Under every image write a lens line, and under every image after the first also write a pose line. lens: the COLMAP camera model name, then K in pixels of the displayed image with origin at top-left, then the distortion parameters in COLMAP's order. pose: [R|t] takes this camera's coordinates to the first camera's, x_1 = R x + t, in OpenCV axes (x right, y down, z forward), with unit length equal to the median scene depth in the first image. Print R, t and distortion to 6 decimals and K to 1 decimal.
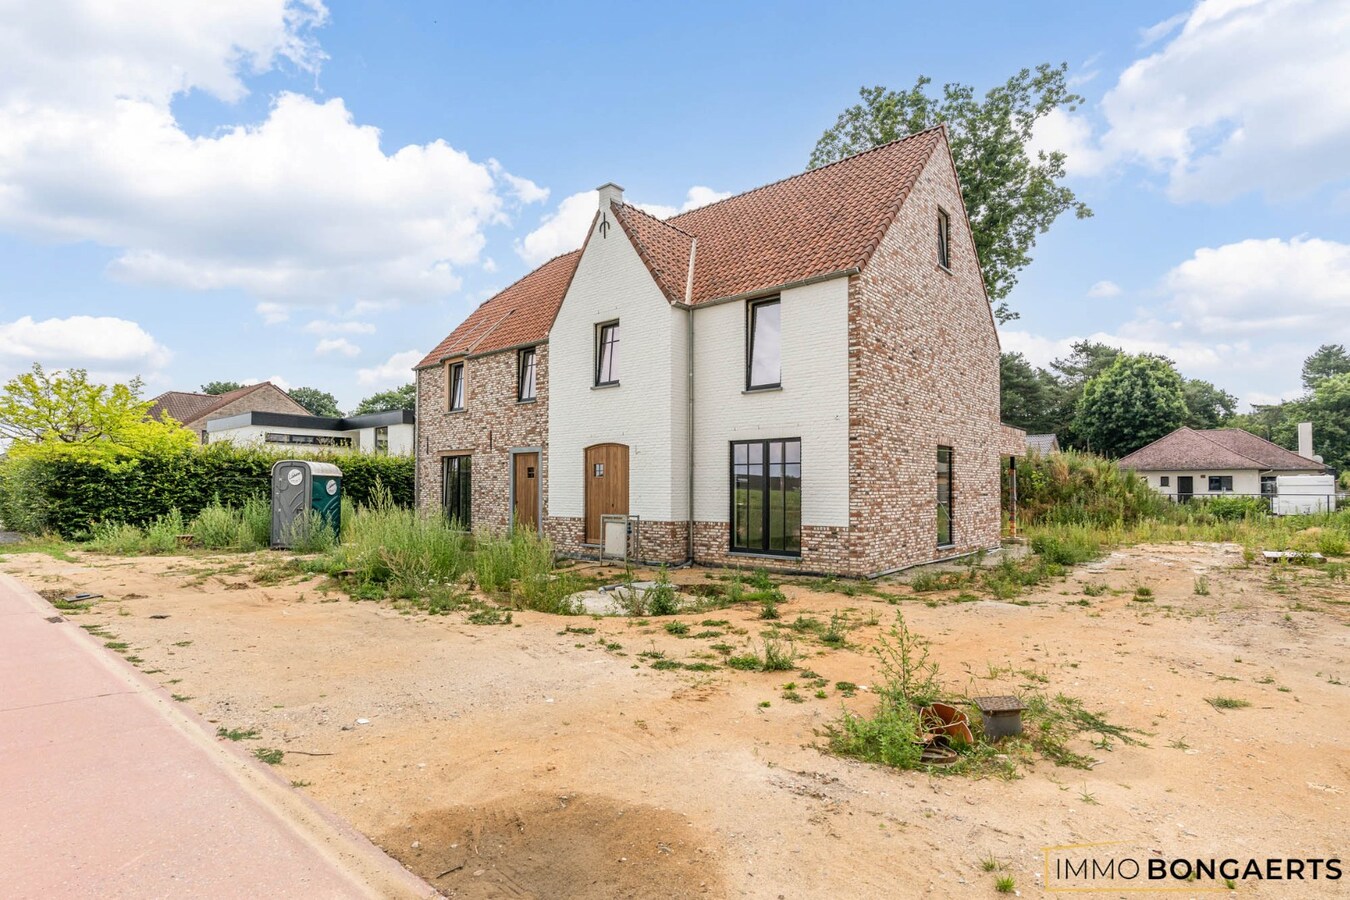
lens RADIAL K [[685.2, 0, 668.1], [0, 685.2, 483.7], [0, 0, 1]] dist [-0.004729, -0.000554]
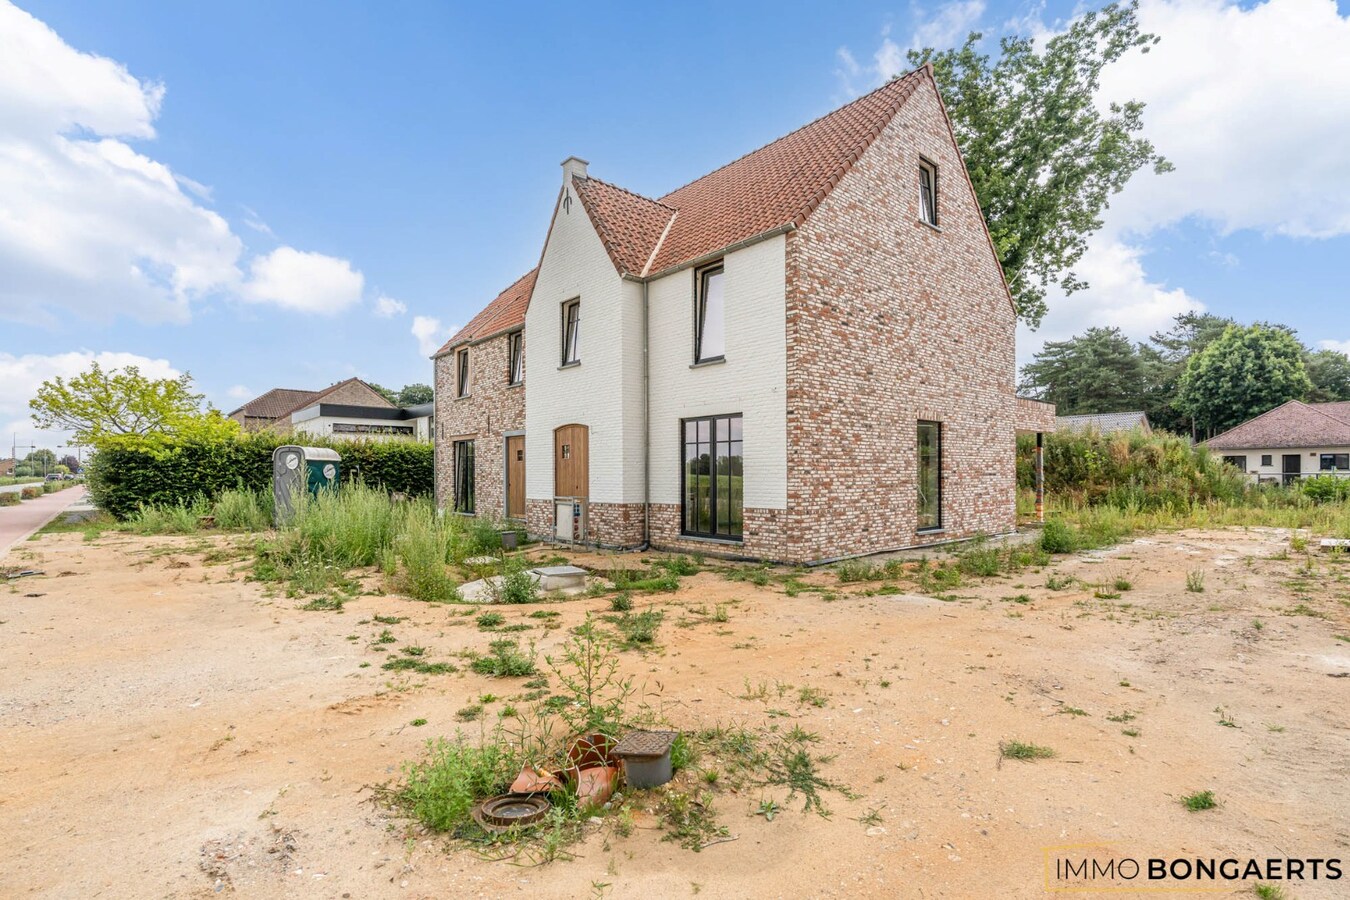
lens RADIAL K [[654.3, 0, 675.3], [0, 654.3, 481.7], [0, 0, 1]] dist [-0.009586, 0.006588]
pose [[0.990482, -0.004893, -0.137558, 0.175932], [0.007543, 0.999796, 0.018745, 0.006575], [0.137438, -0.019604, 0.990316, 0.086047]]
